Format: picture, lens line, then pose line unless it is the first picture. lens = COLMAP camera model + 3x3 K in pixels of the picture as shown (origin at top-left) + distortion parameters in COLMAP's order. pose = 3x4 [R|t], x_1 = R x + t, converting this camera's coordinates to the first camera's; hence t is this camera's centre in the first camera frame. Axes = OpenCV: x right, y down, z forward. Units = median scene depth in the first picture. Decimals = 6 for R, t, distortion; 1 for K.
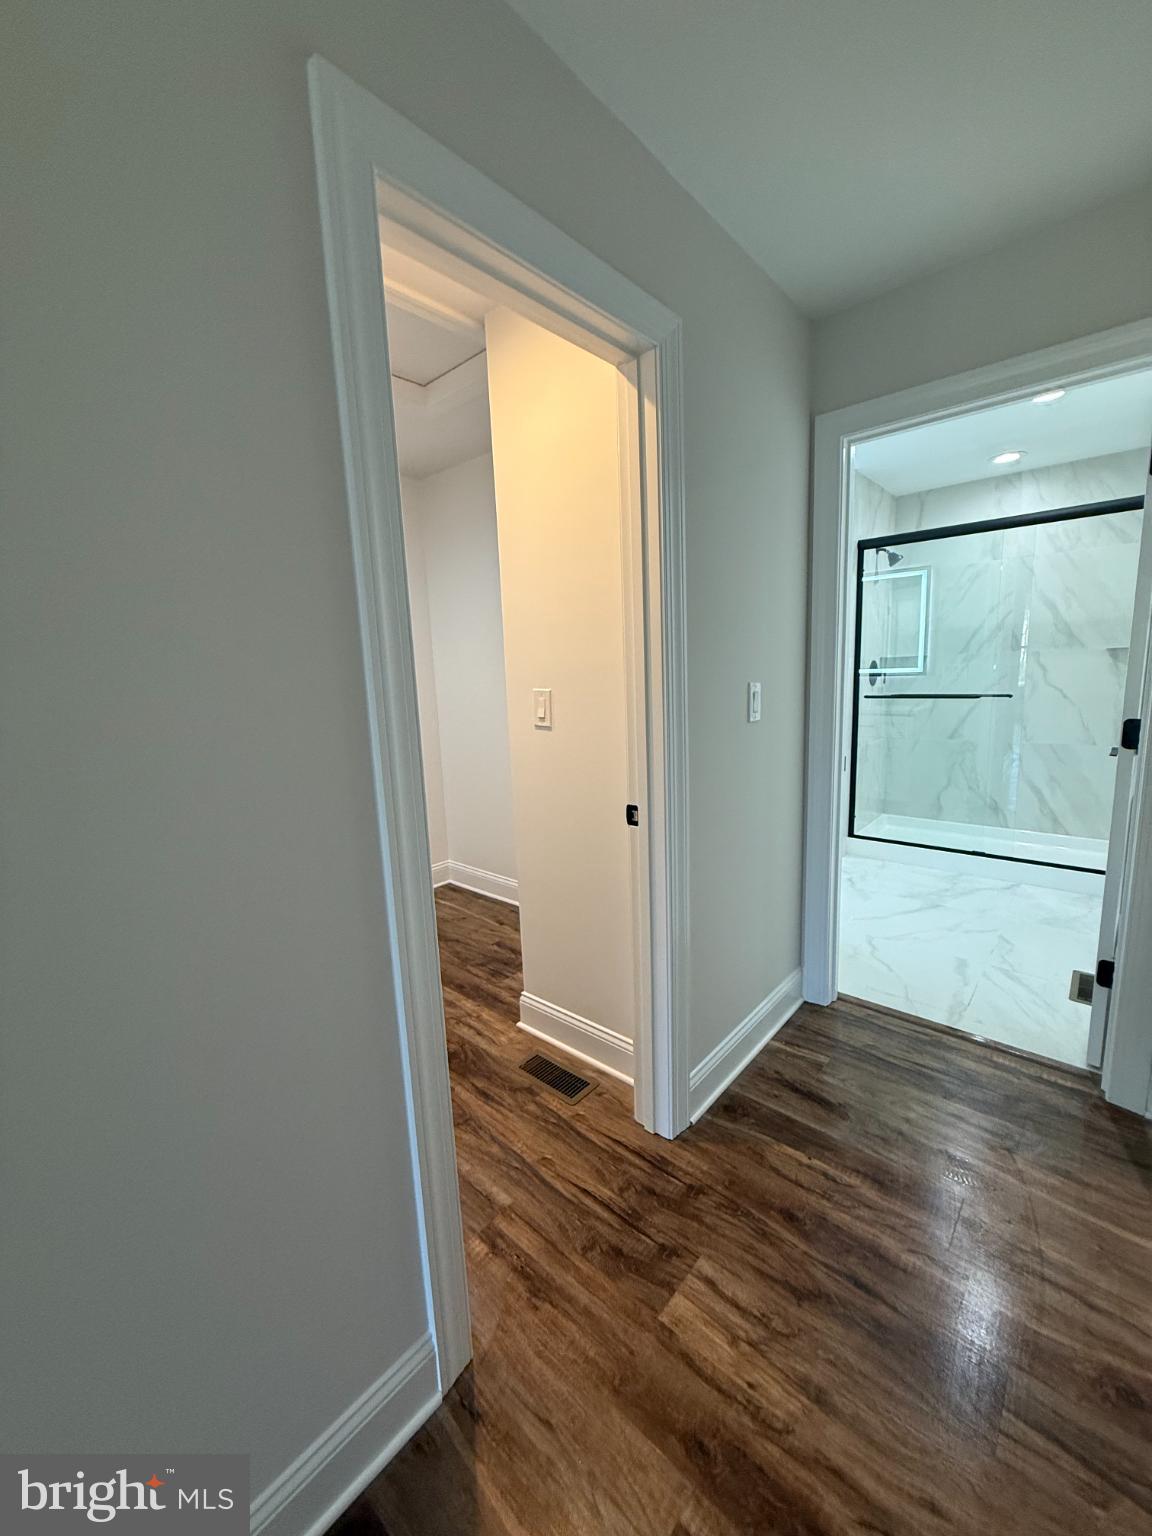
lens RADIAL K [[609.8, 0, 583.7], [0, 609.8, 759.1], [0, 0, 1]] dist [0.000582, -0.000382]
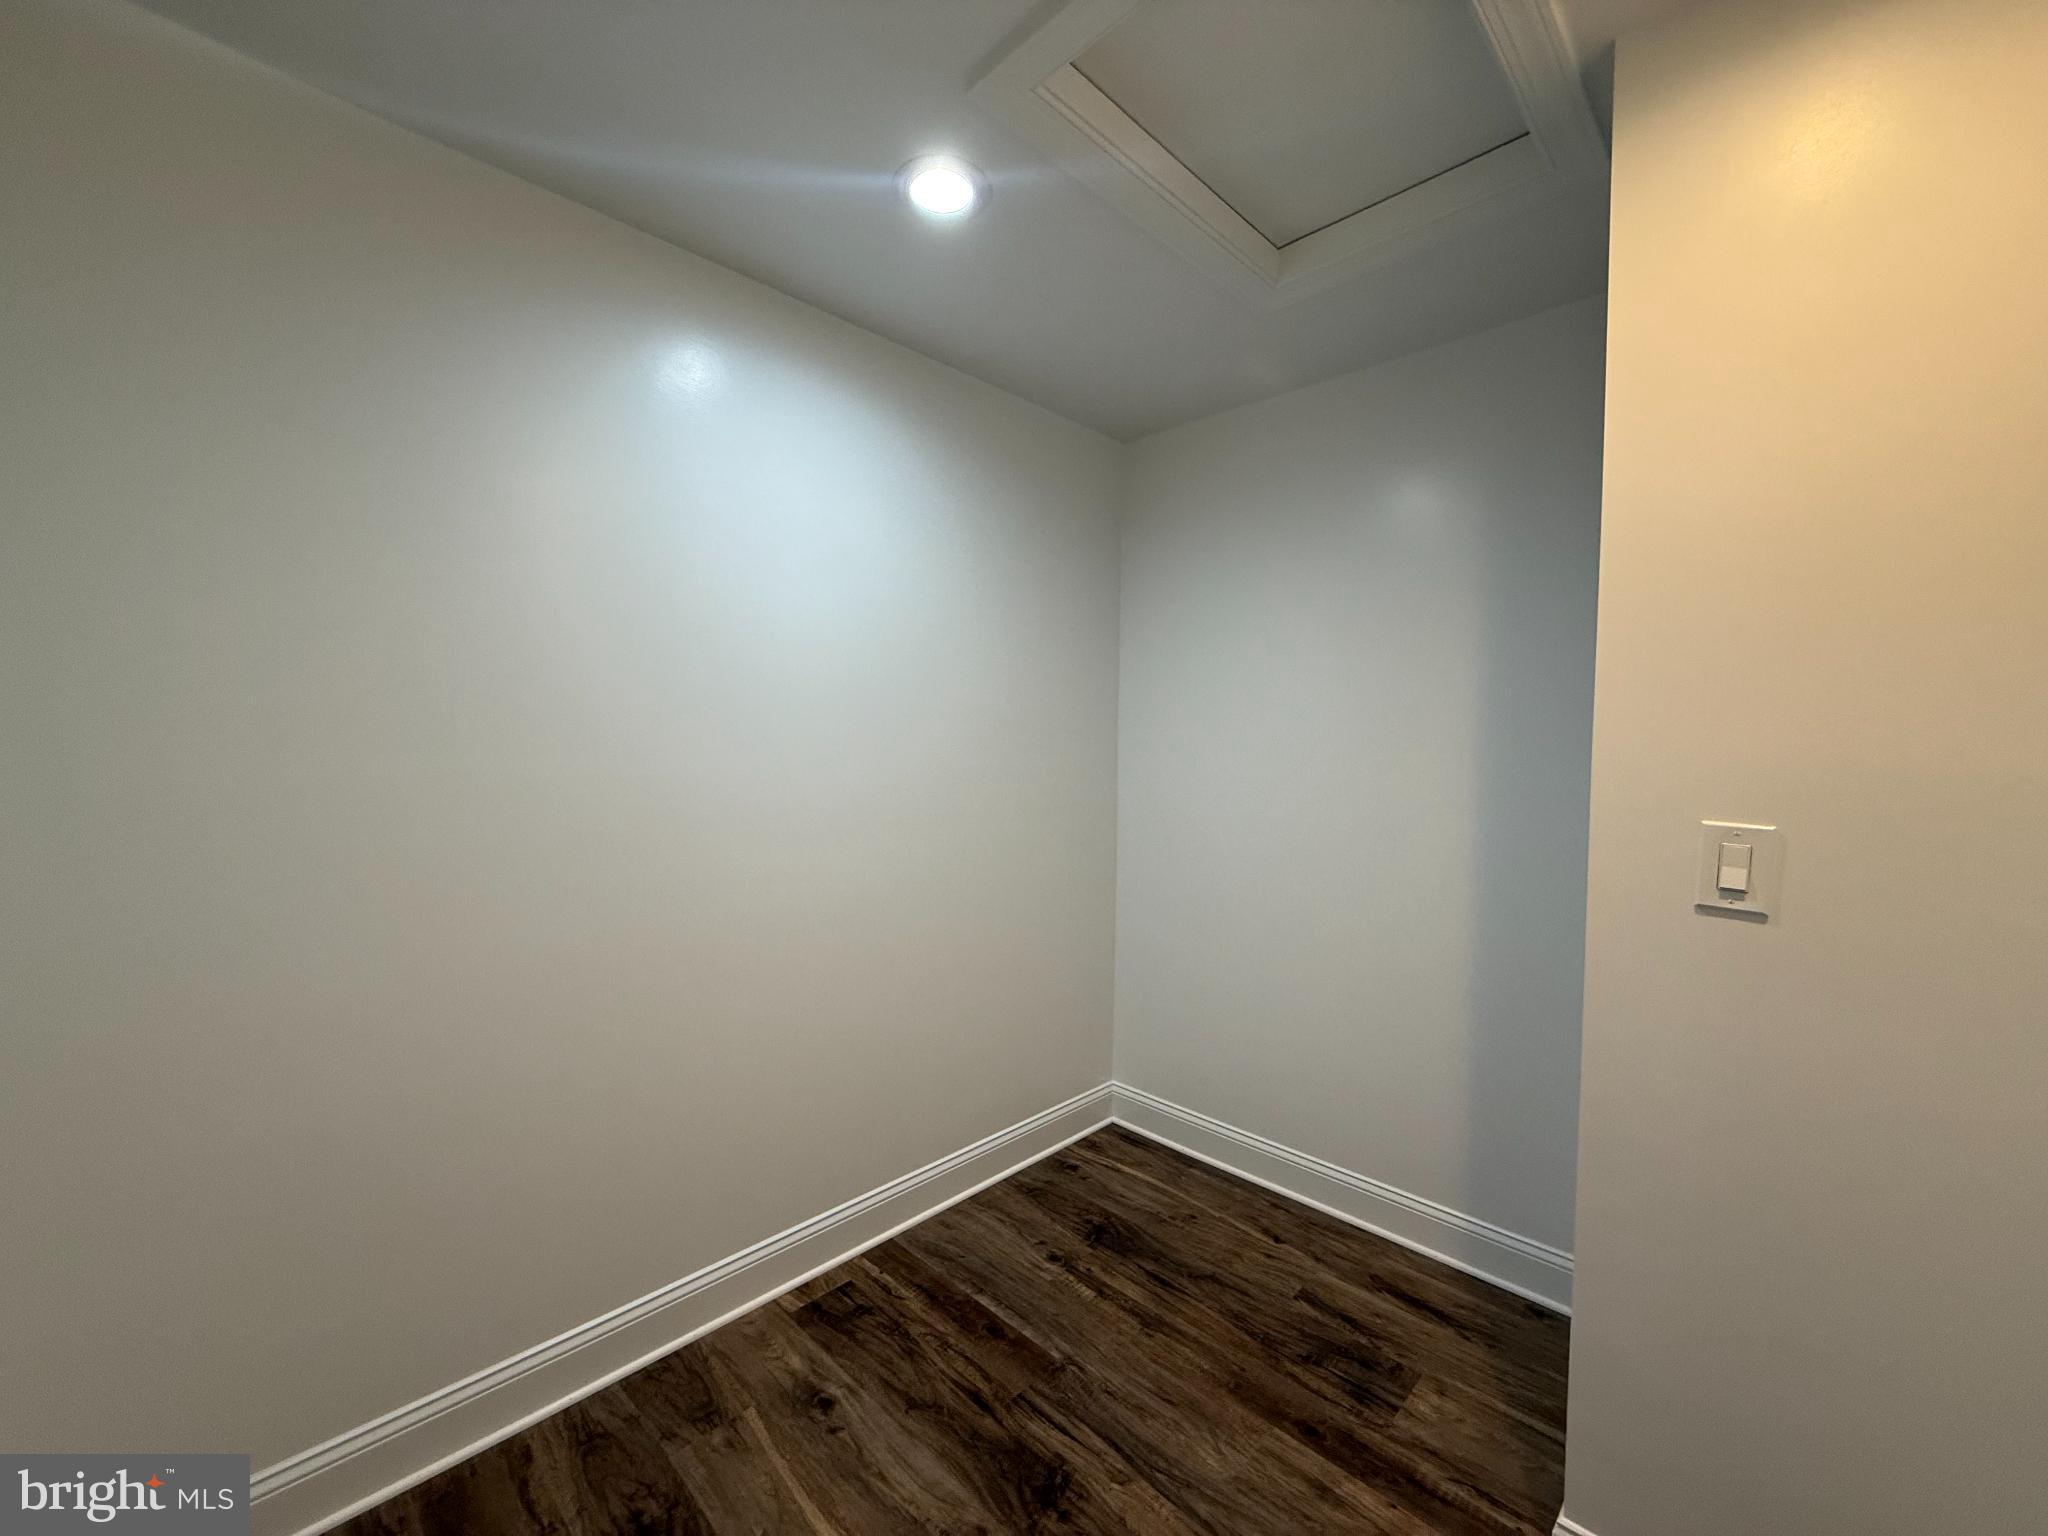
lens RADIAL K [[813.1, 0, 1020.9], [0, 813.1, 779.5], [0, 0, 1]] dist [0.000582, -0.000382]
pose [[0.997174, 0.043421, -0.061305, -0.524742], [-0.049544, 0.993532, -0.102172, -0.062132], [0.056472, 0.104921, 0.992876, 0.408388]]
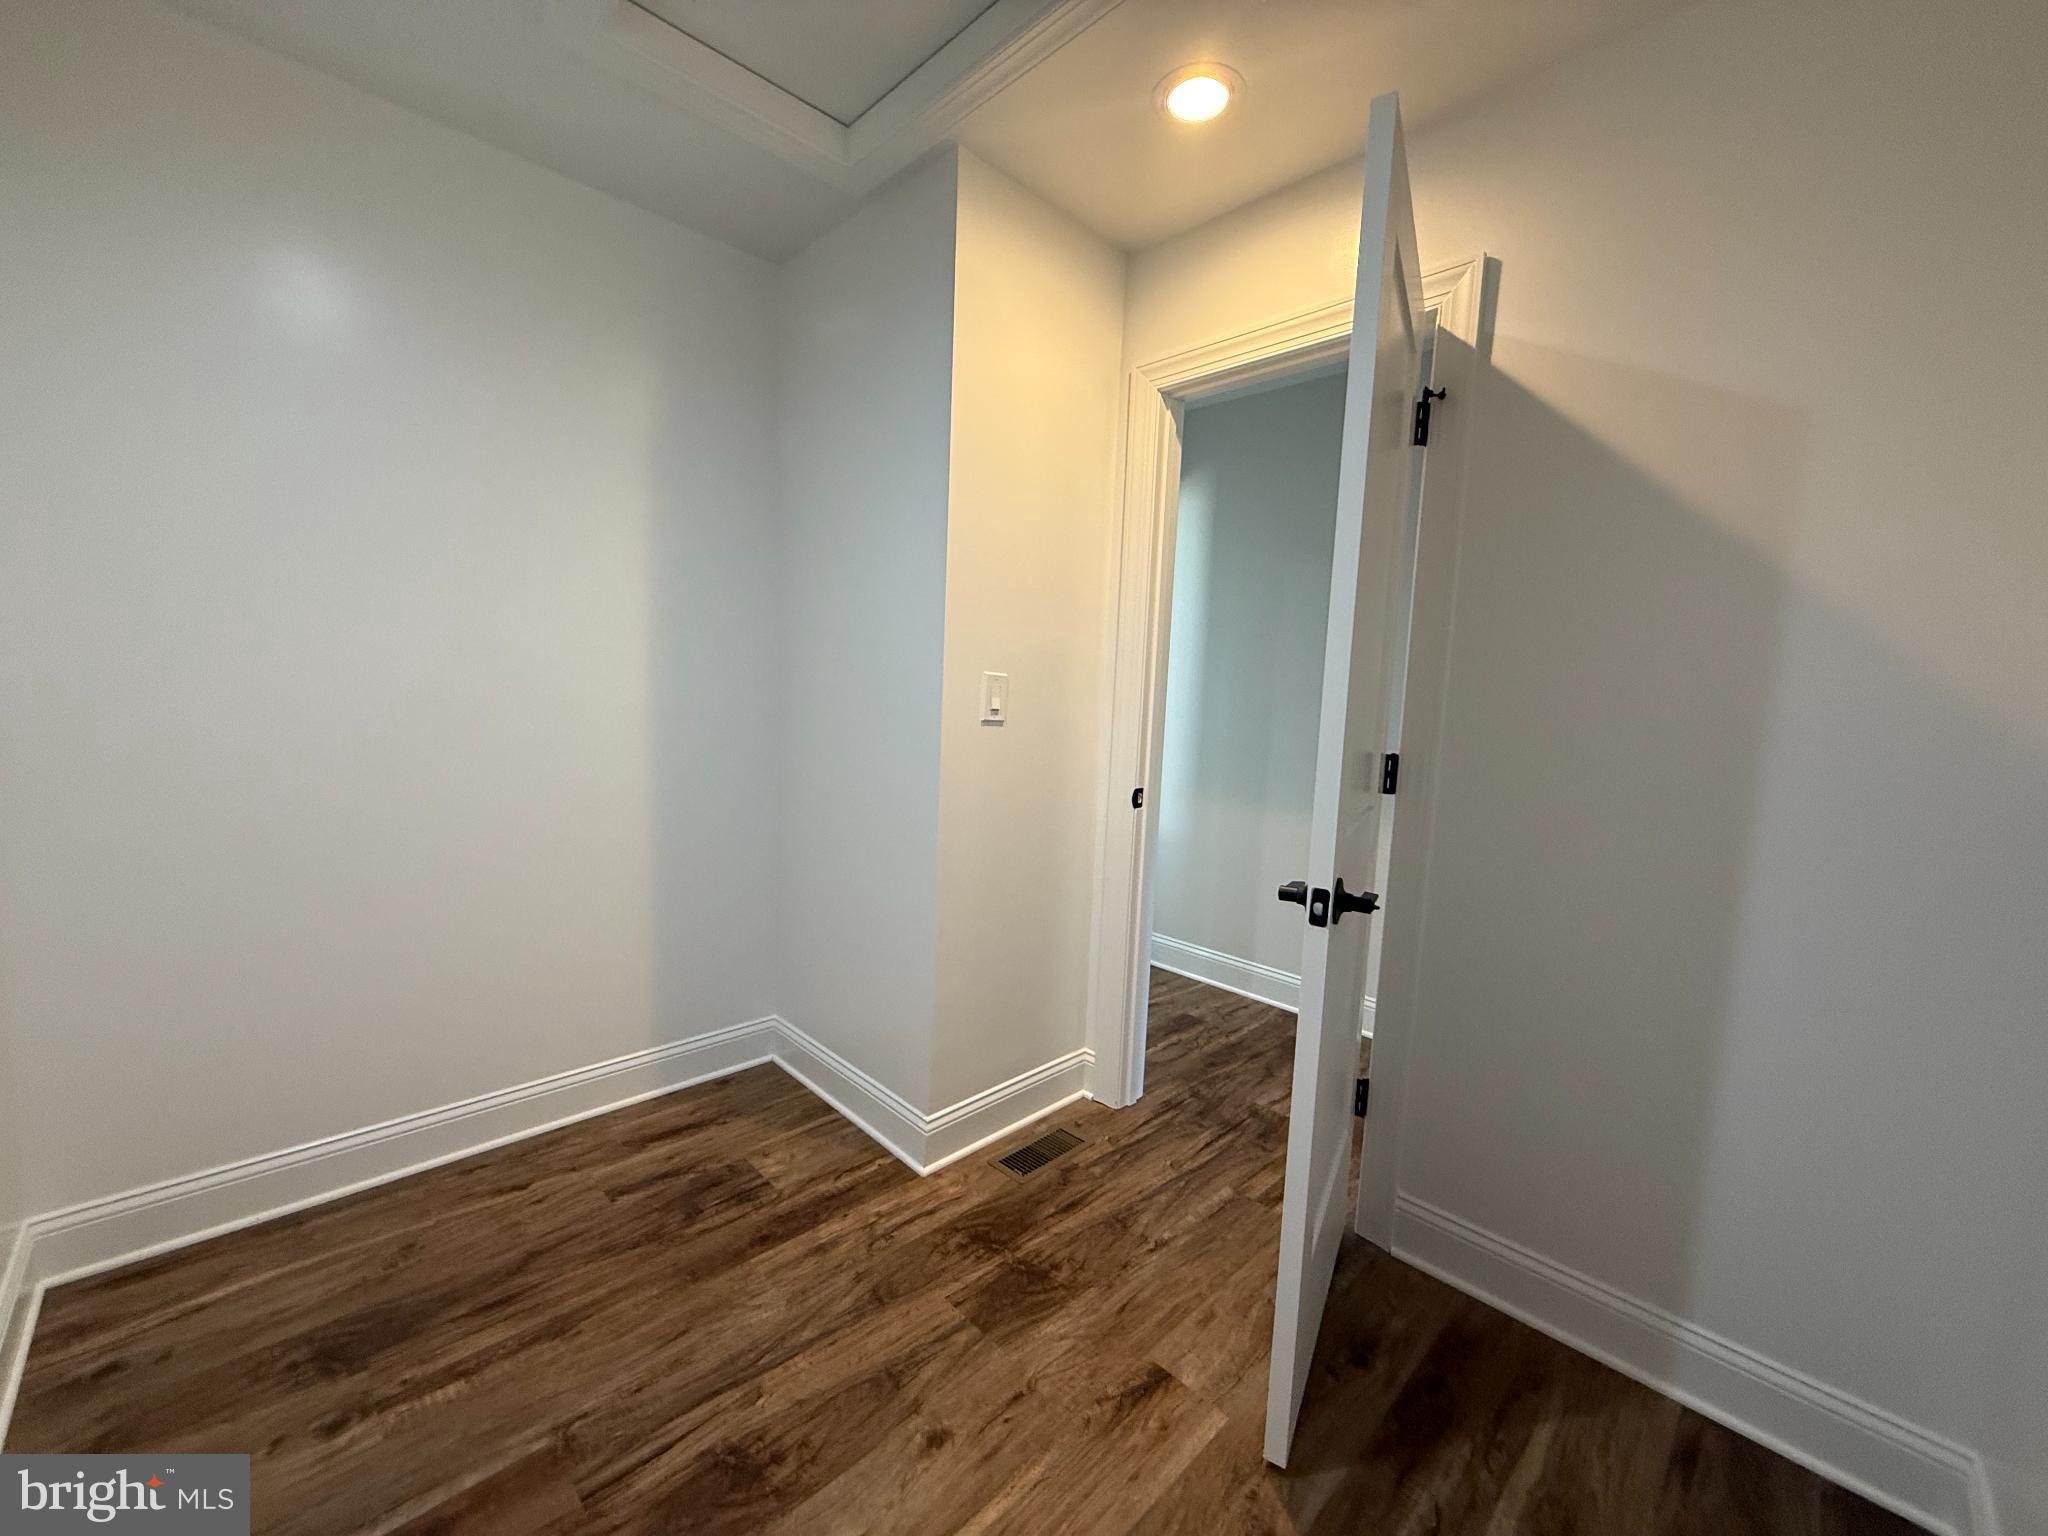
lens RADIAL K [[813.1, 0, 1018.9], [0, 813.1, 765.9], [0, 0, 1]] dist [0.000582, -0.000382]
pose [[0.074877, -0.063306, 0.995181, -1.090699], [0.103686, 0.993068, 0.055370, -0.051300], [-0.991788, 0.099040, 0.080921, 0.892349]]
